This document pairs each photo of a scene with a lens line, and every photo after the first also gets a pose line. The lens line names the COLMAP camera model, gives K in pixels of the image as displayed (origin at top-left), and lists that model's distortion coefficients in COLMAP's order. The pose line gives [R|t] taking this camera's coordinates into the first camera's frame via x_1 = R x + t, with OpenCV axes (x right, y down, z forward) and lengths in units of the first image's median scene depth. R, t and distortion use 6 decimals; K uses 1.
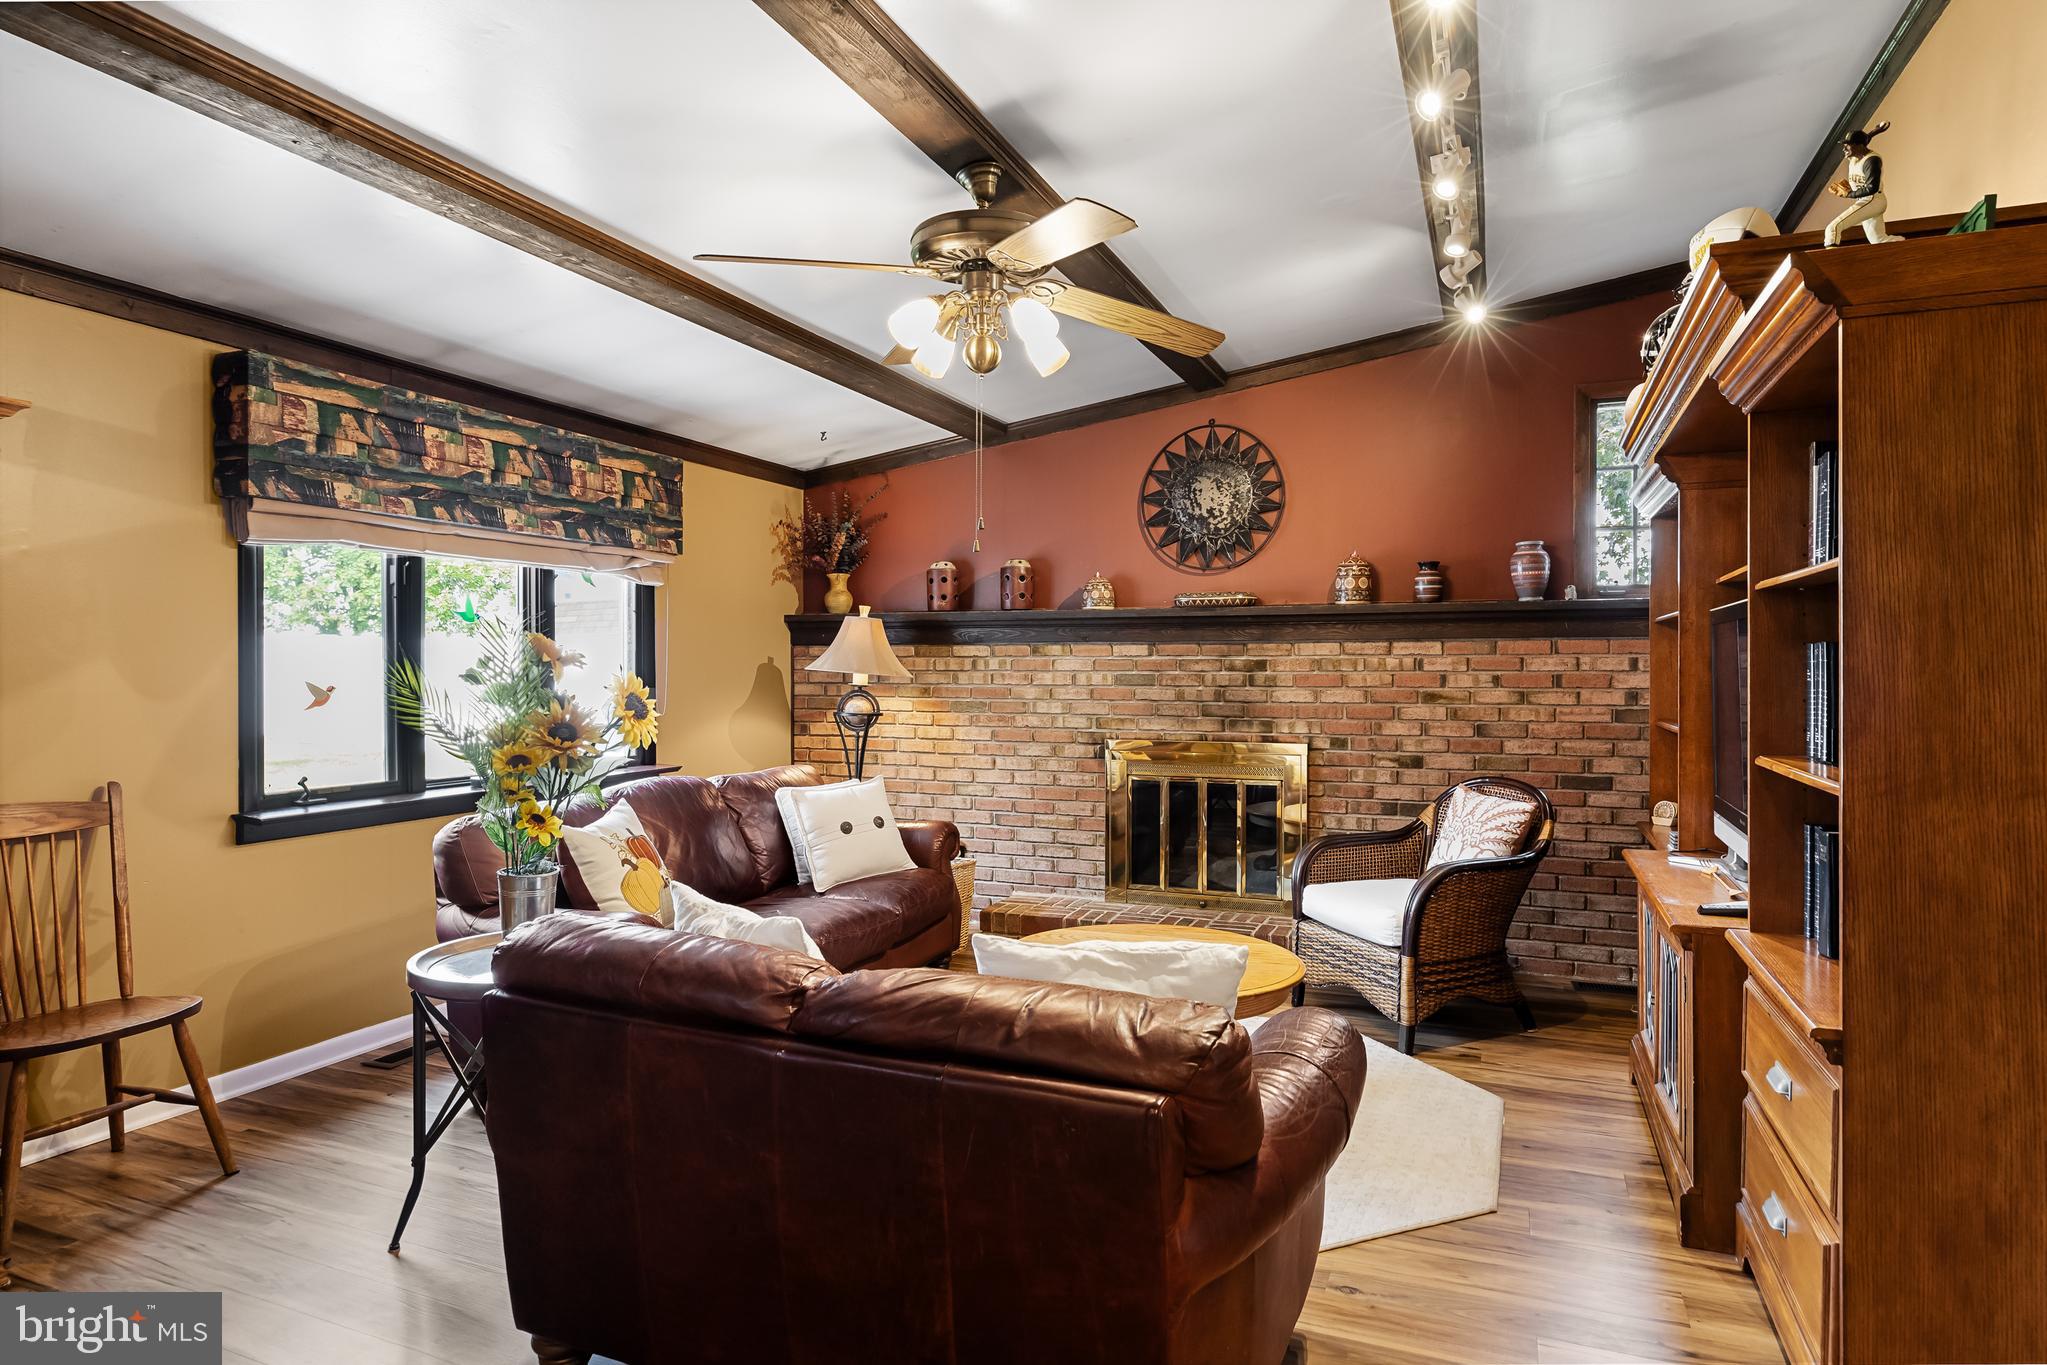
lens RADIAL K [[1177.0, 0, 1026.8], [0, 1177.0, 672.1], [0, 0, 1]] dist [-0.000571, 0.000305]
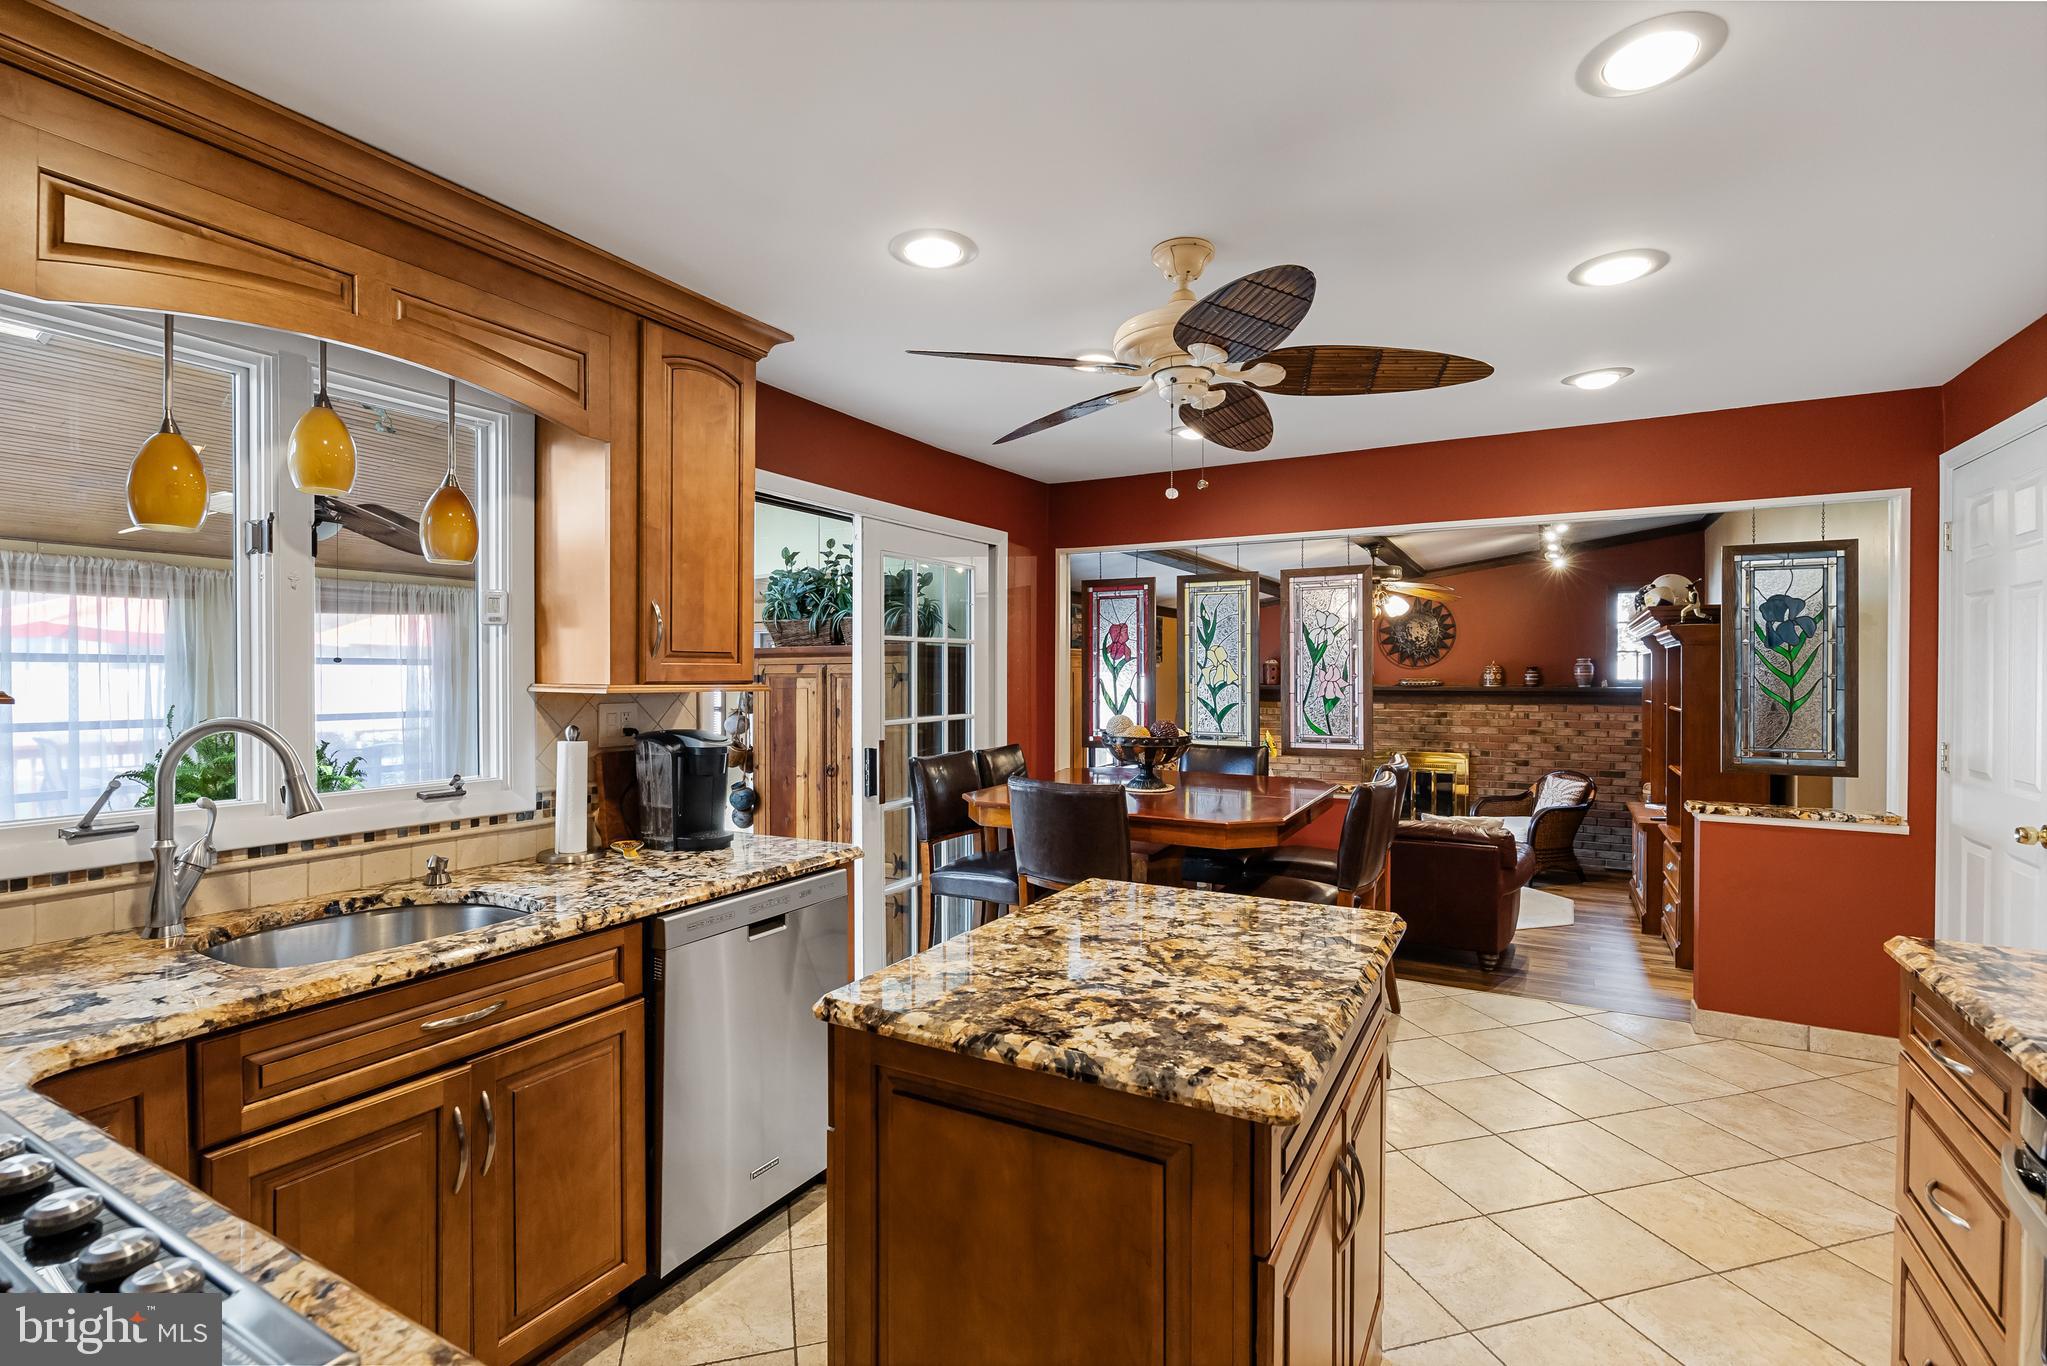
lens RADIAL K [[932.7, 0, 1029.5], [0, 932.7, 681.8], [0, 0, 1]] dist [-0.015269, -0.000034]
pose [[0.992089, 0.002098, -0.125517, -0.338771], [-0.002097, 0.999998, 0.000144, -0.066893], [0.125517, 0.000120, 0.992091, -0.750053]]
